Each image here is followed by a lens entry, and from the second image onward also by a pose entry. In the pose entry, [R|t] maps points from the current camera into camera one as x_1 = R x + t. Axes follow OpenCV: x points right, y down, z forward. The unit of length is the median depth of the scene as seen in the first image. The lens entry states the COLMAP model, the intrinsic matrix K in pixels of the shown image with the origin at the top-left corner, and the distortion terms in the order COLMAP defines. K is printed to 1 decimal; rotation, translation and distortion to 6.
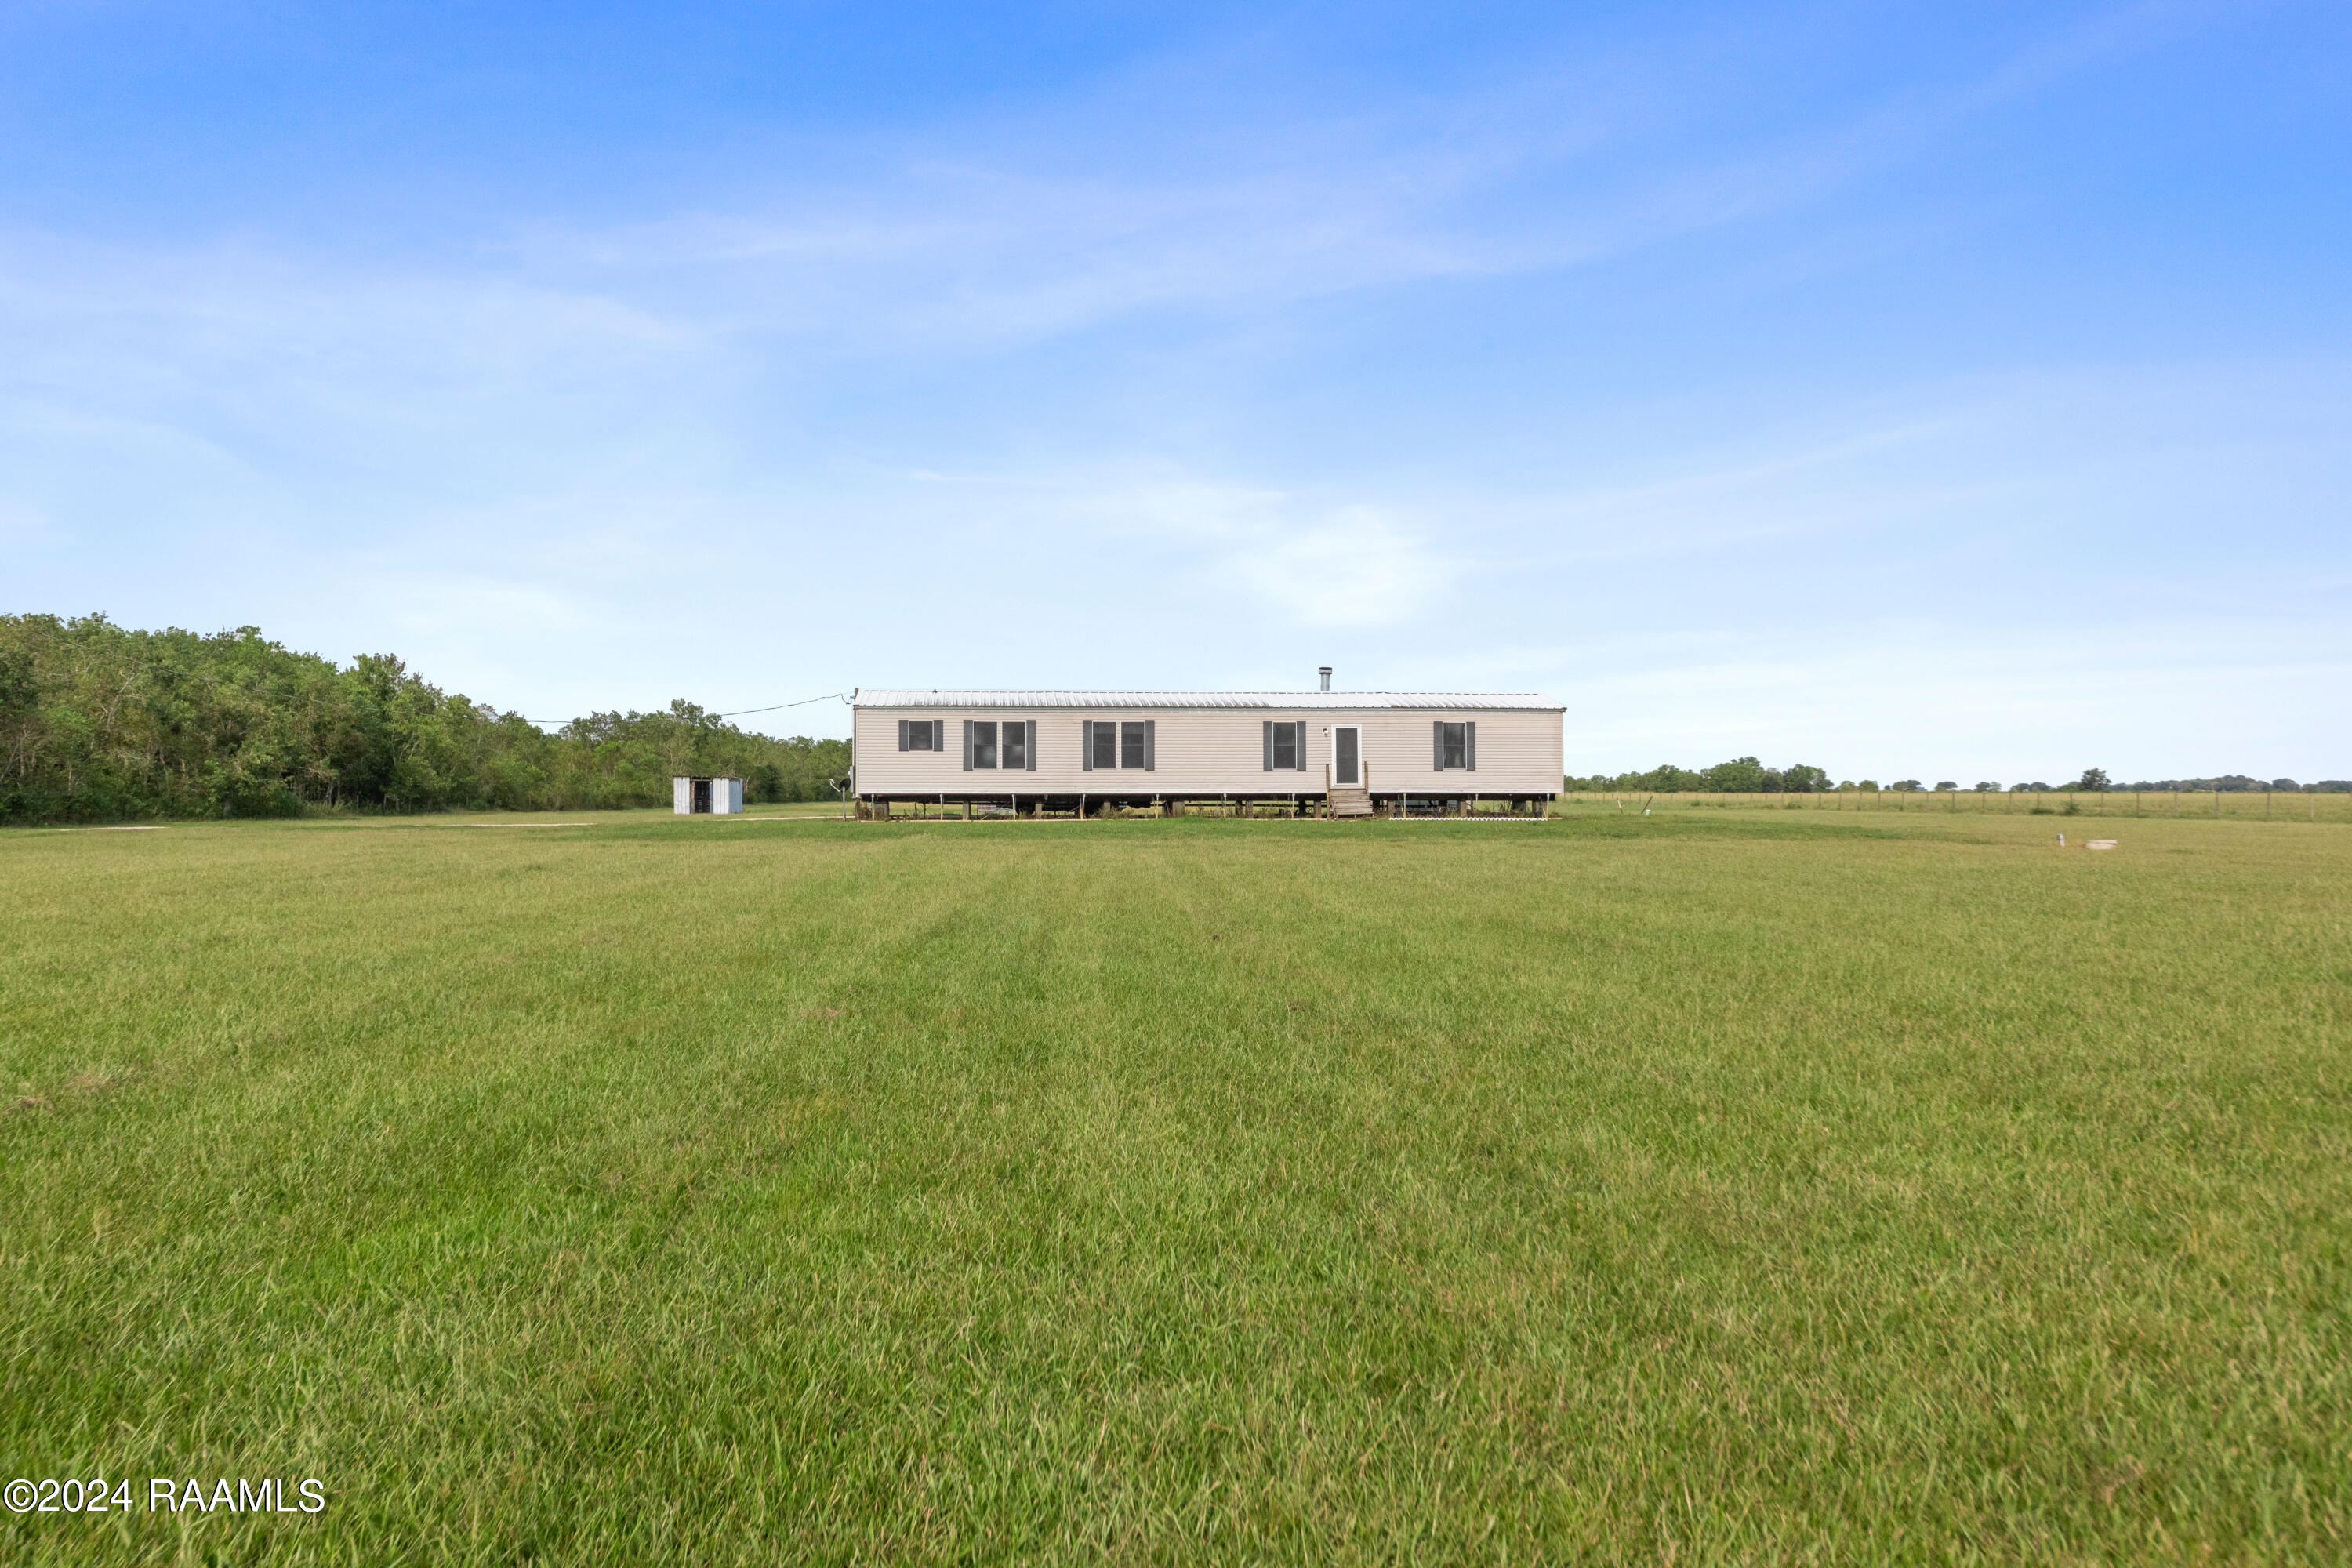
lens RADIAL K [[1639.5, 0, 1177.8], [0, 1639.5, 781.0], [0, 0, 1]] dist [0.015090, 0.004301]
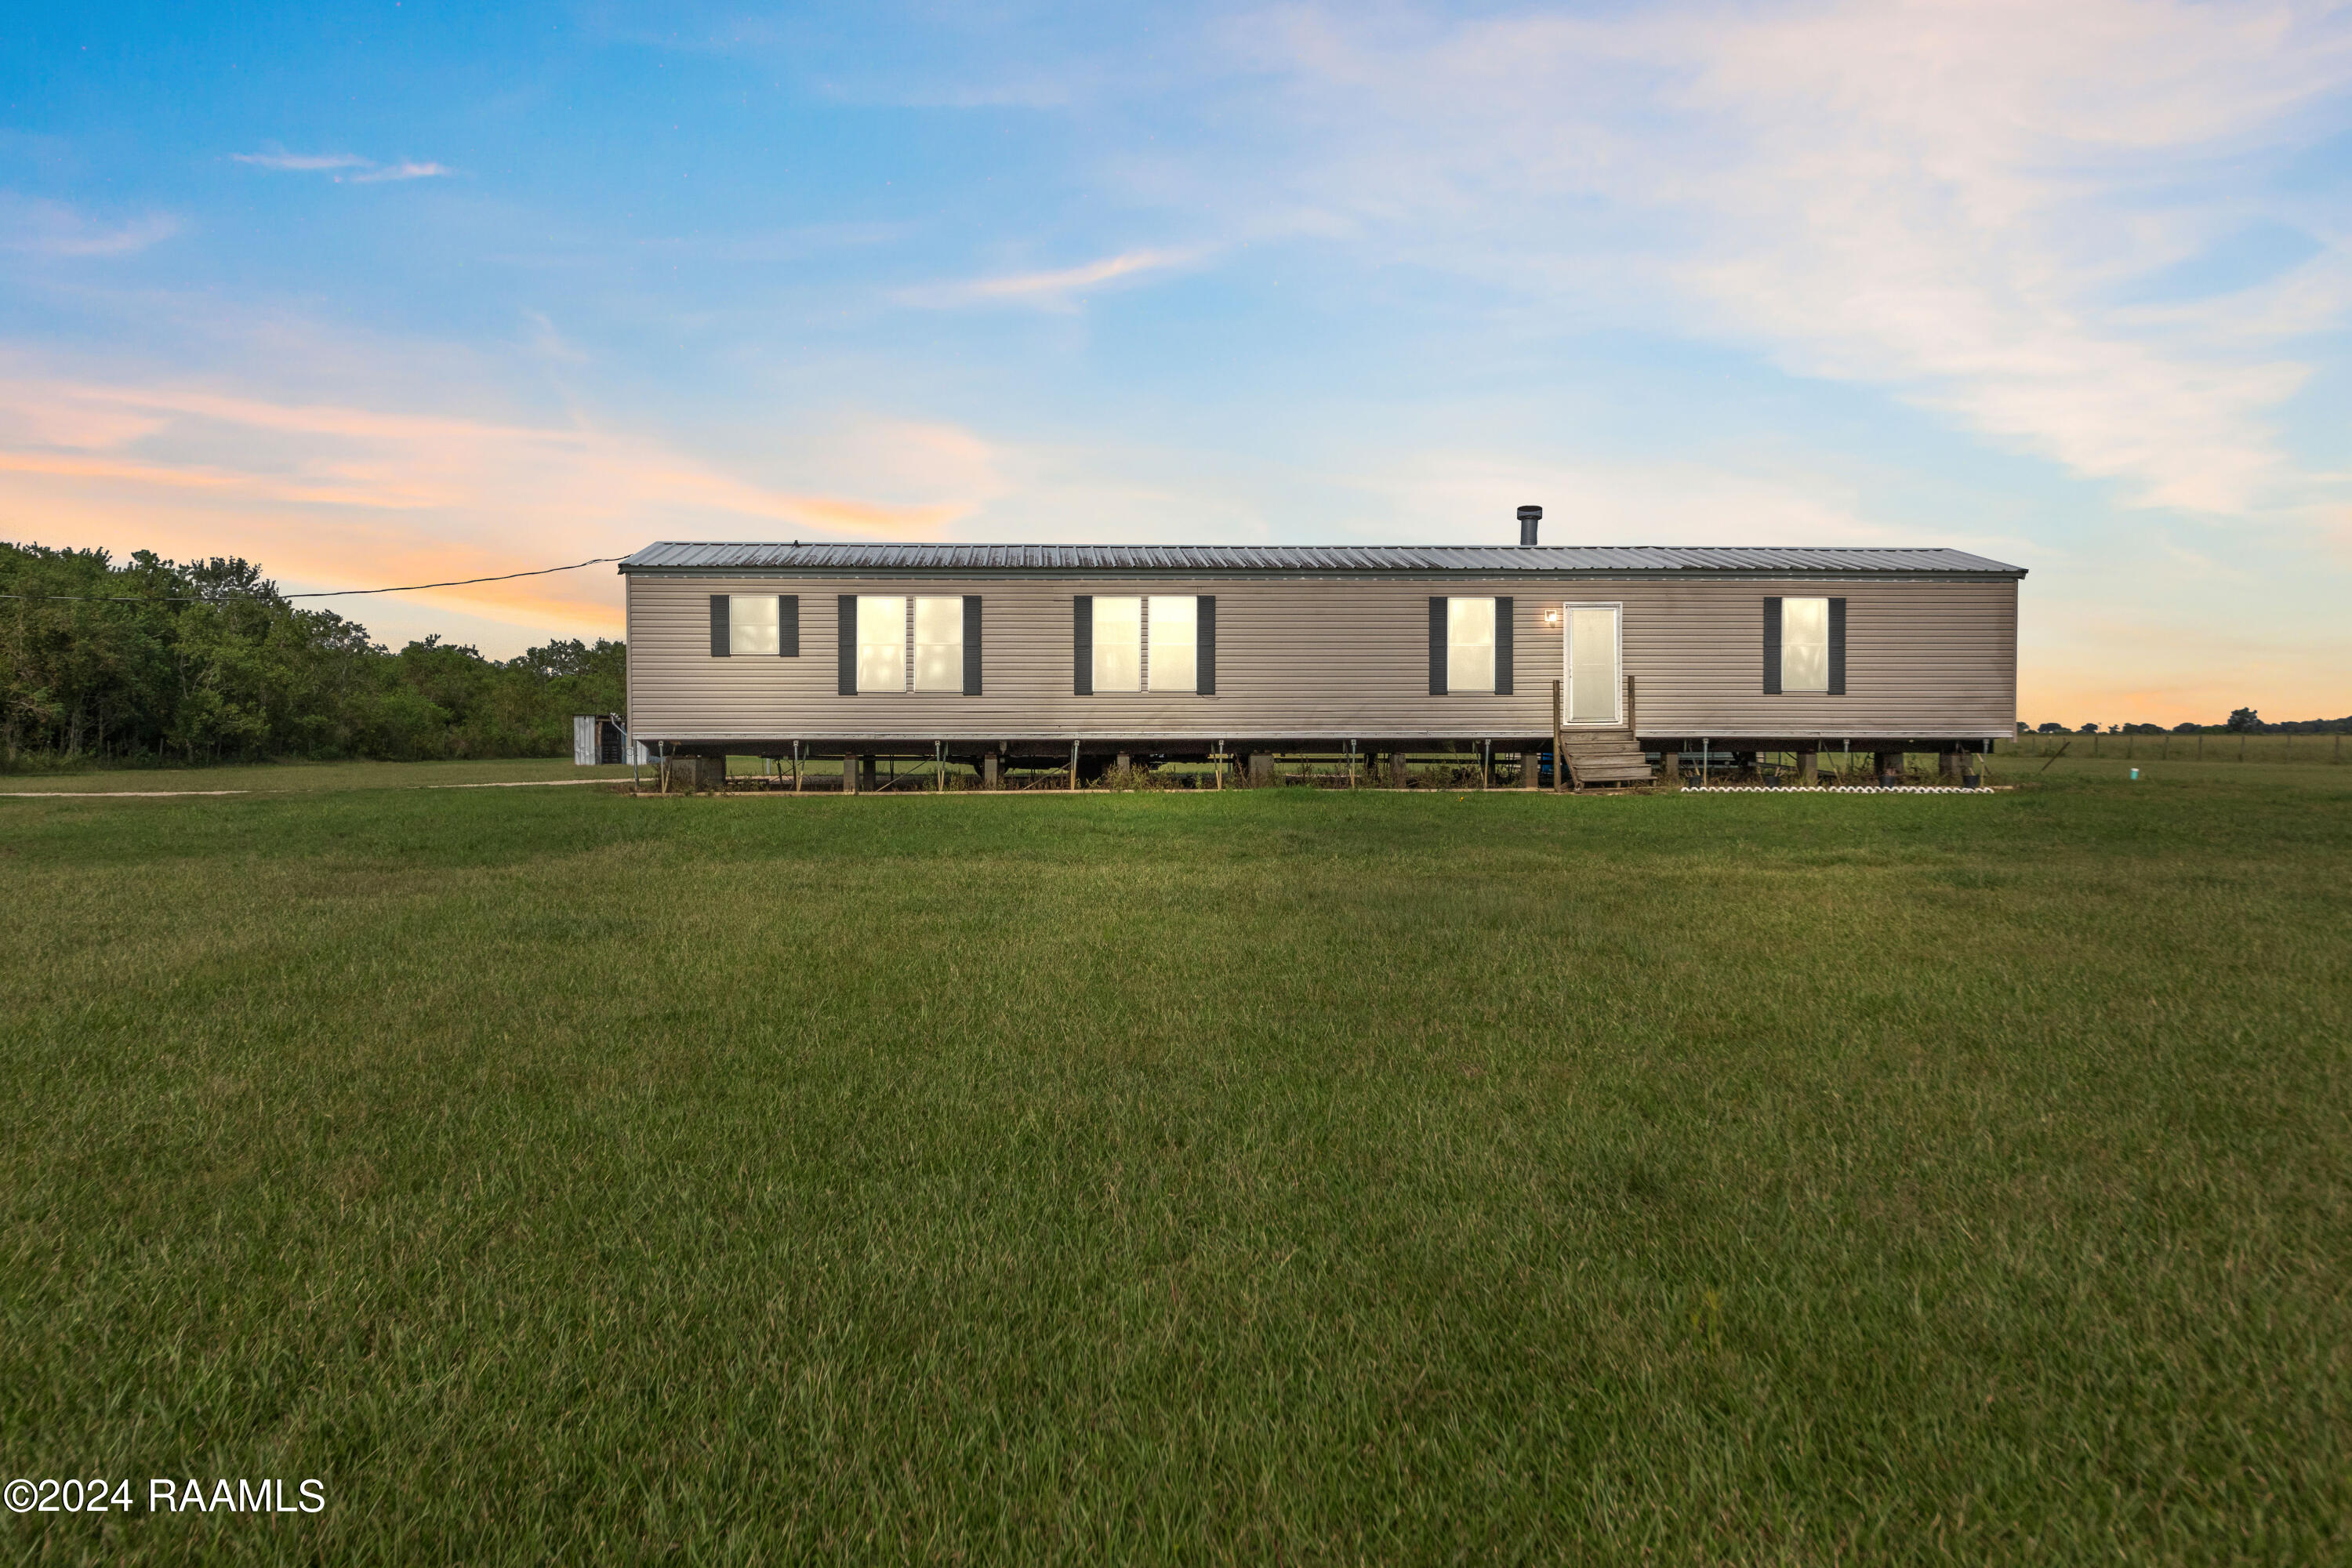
lens RADIAL K [[1639.5, 0, 1177.6], [0, 1639.5, 783.6], [0, 0, 1]] dist [0.015090, 0.004301]
pose [[0.999160, 0.000654, -0.040976, -0.004469], [0.000833, 0.999342, 0.036249, 0.002687], [0.040972, -0.036252, 0.998502, 0.447038]]
